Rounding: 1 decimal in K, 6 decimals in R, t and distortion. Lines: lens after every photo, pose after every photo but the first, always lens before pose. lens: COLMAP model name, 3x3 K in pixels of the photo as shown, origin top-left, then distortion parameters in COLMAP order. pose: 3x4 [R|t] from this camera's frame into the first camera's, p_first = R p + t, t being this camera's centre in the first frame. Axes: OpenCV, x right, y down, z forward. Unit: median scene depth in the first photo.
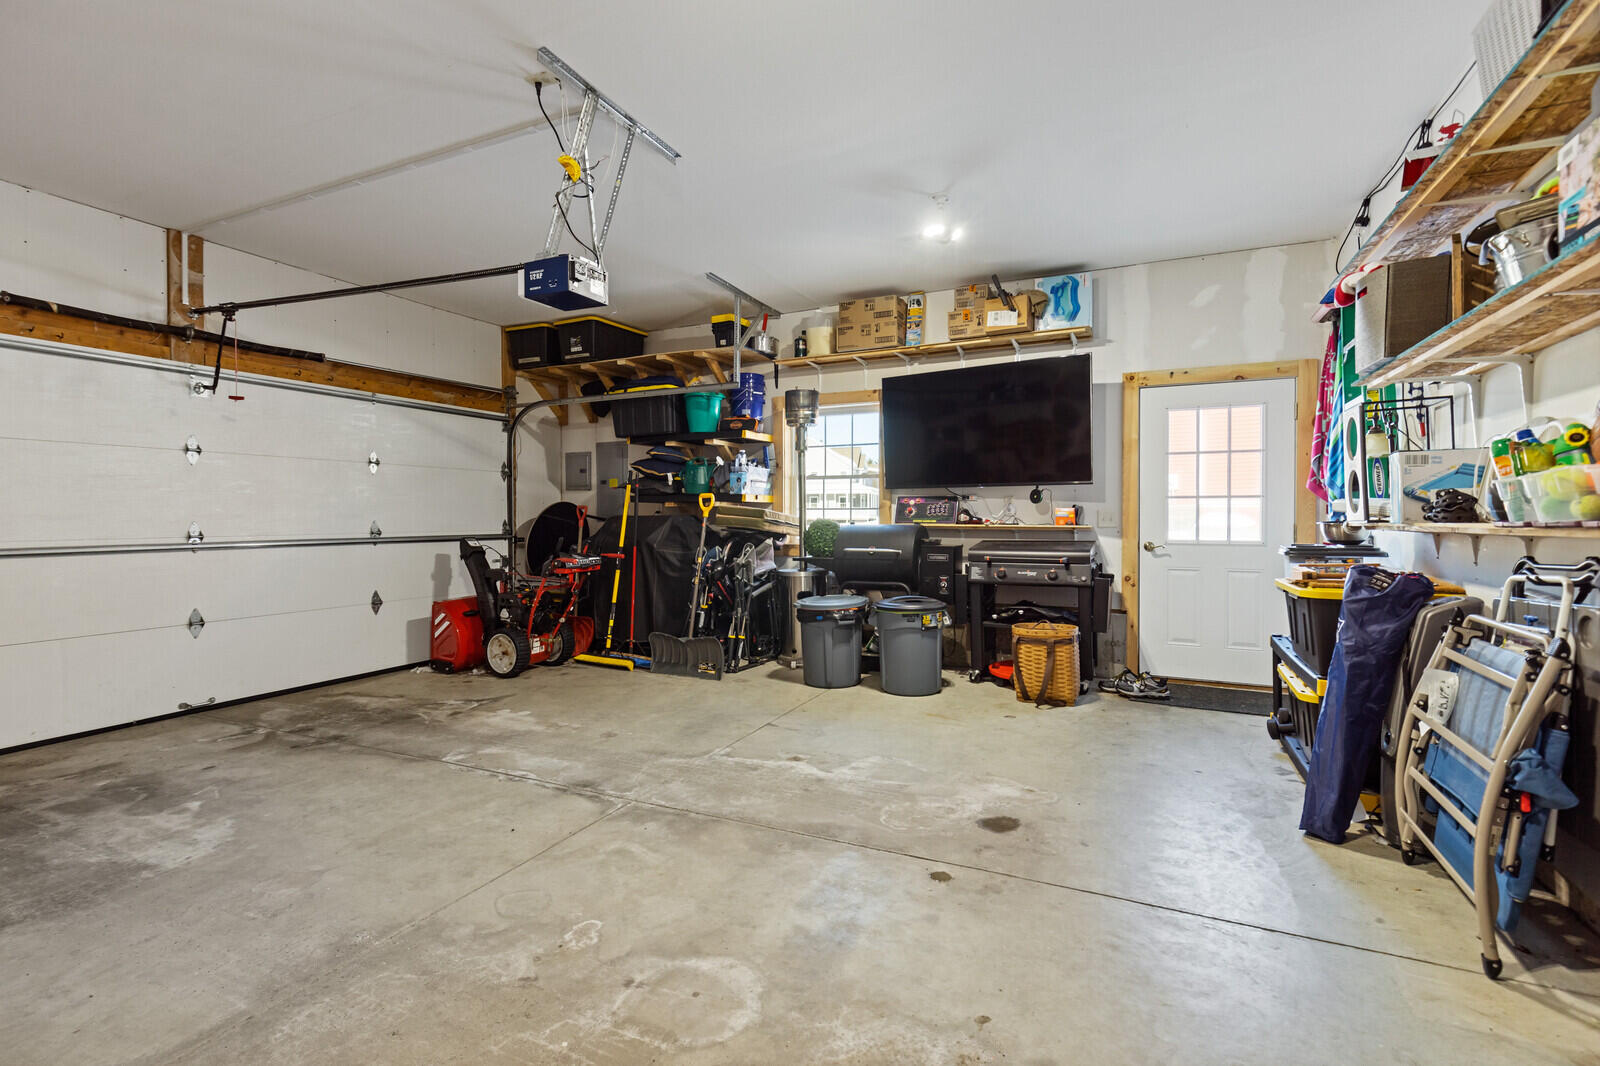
lens RADIAL K [[725.2, 0, 807.0], [0, 725.2, 524.2], [0, 0, 1]] dist [0.002085, 0.000663]
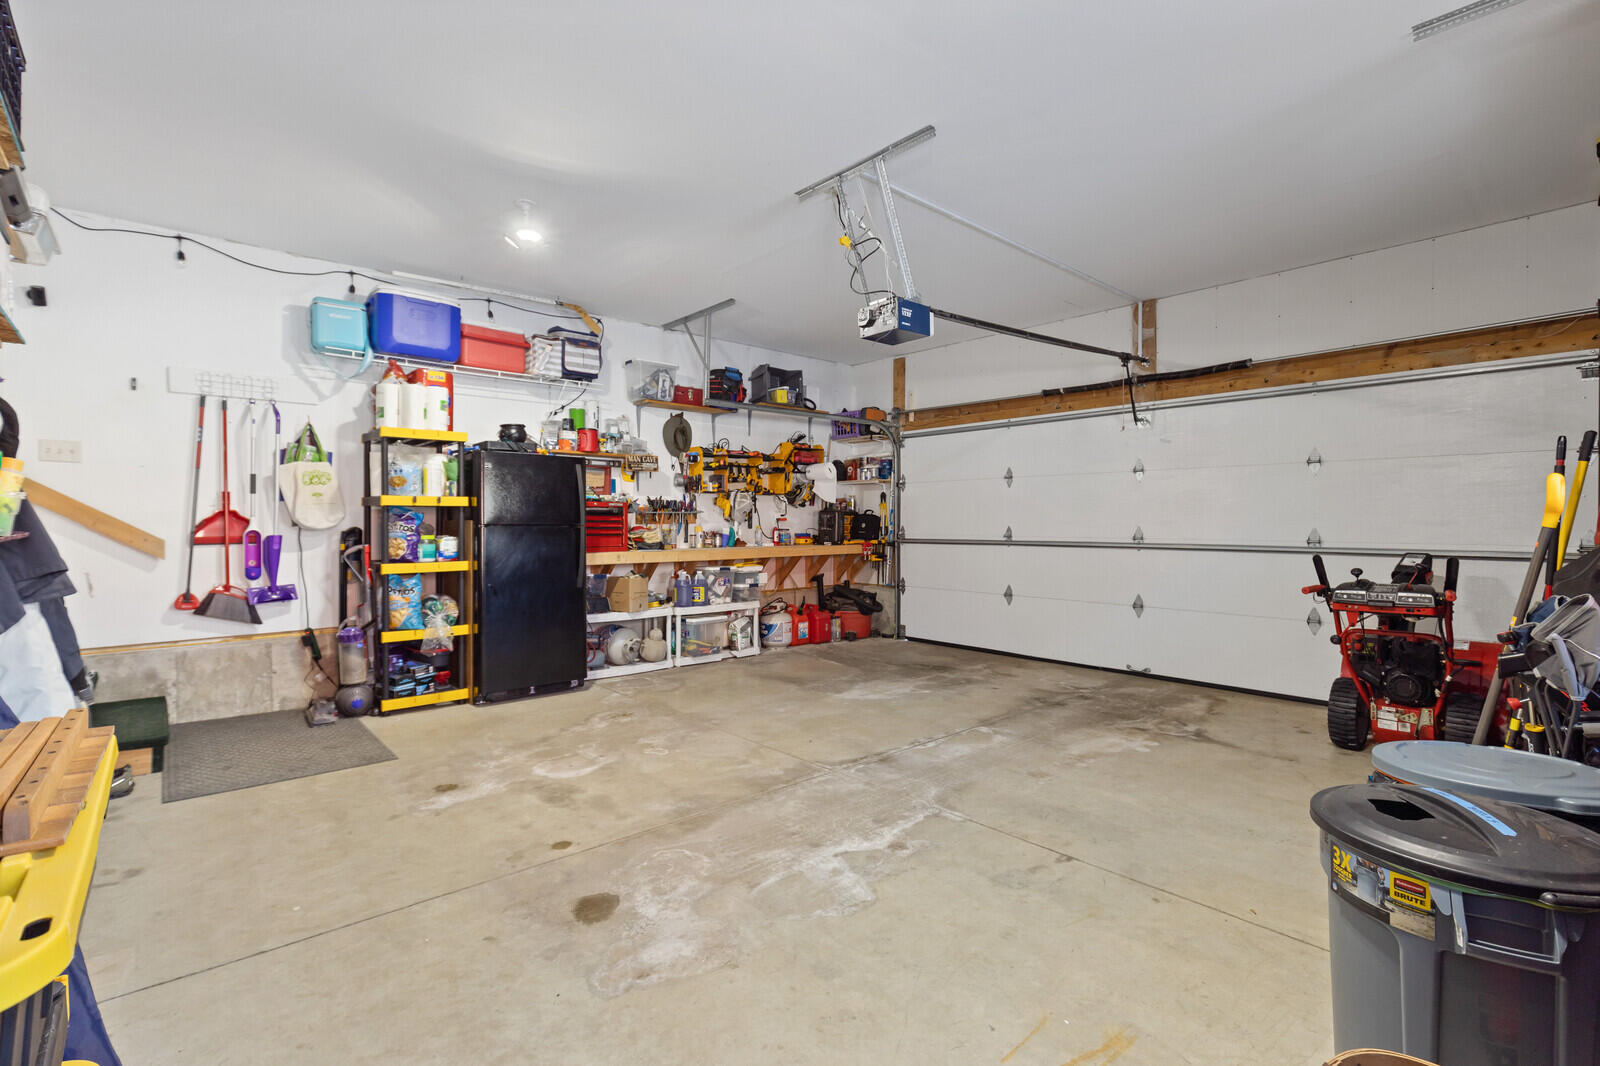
lens RADIAL K [[725.2, 0, 788.9], [0, 725.2, 532.6], [0, 0, 1]] dist [0.002085, 0.000663]
pose [[-0.411500, 0.018273, -0.911227, 0.813851], [-0.007594, 0.999696, 0.023477, -0.025434], [0.911378, 0.016581, -0.411236, 1.363432]]
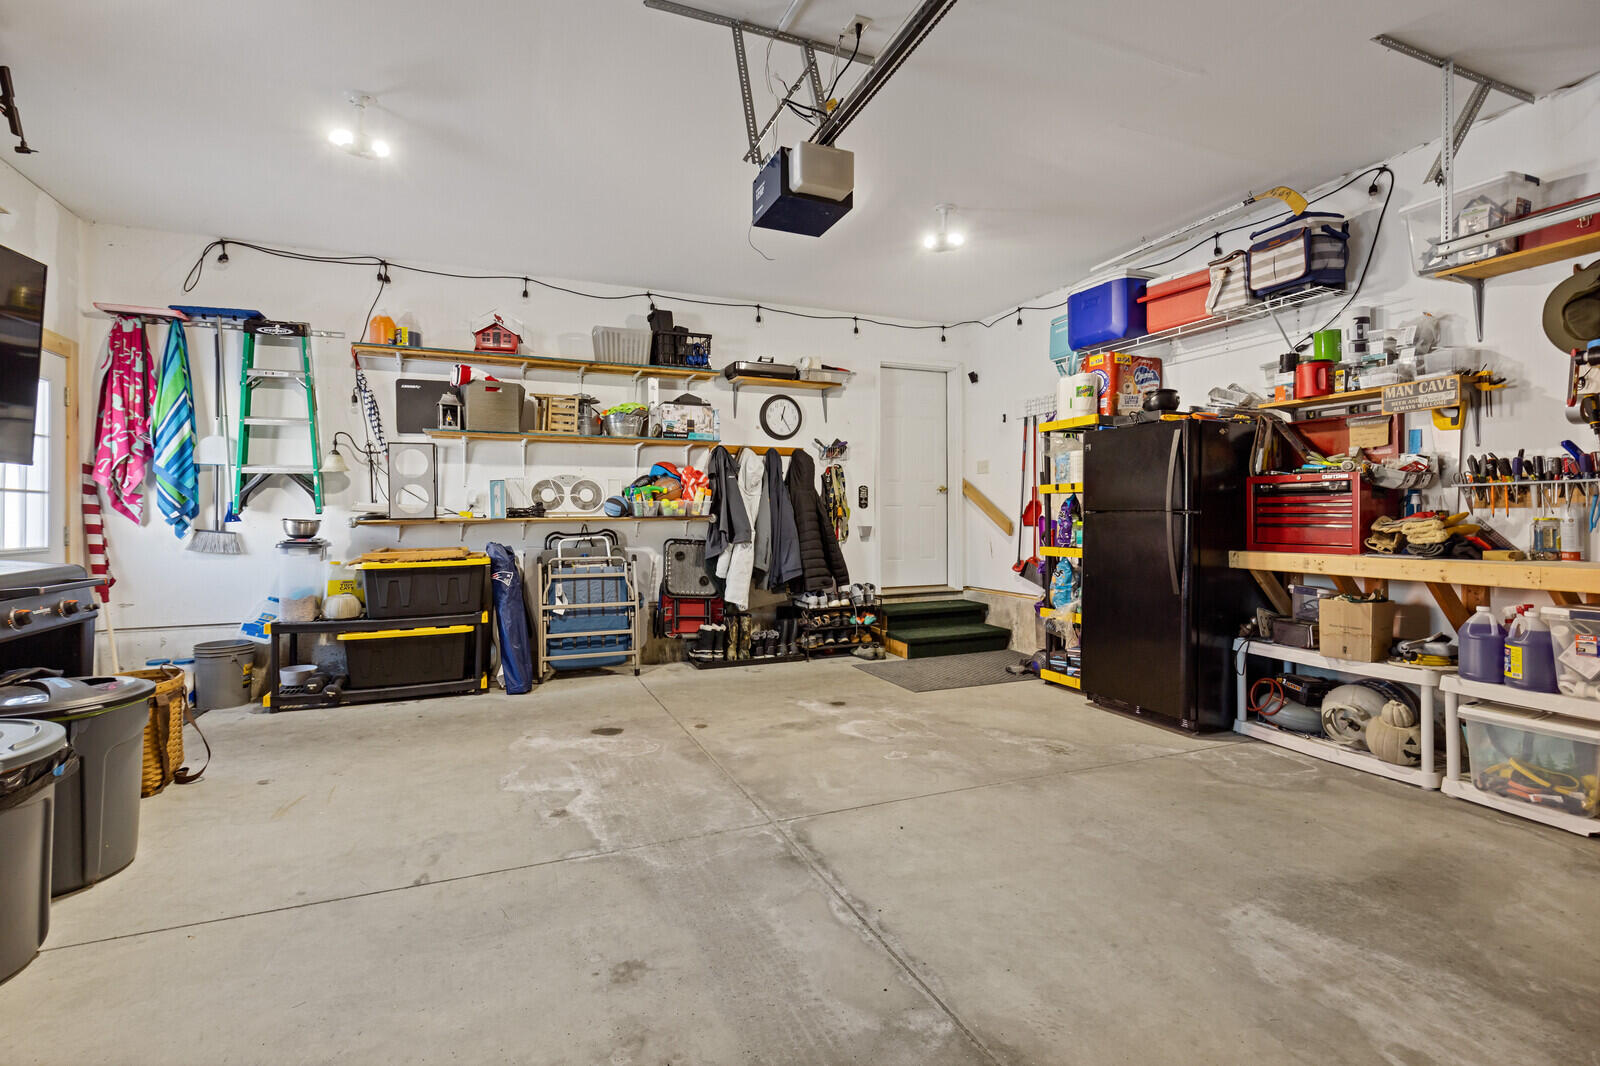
lens RADIAL K [[725.2, 0, 783.2], [0, 725.2, 505.8], [0, 0, 1]] dist [0.002085, 0.000663]
pose [[-0.734093, 0.016190, 0.678856, -0.845391], [0.014510, 0.999861, -0.008156, -0.007018], [-0.678894, 0.003863, -0.734226, 1.607880]]
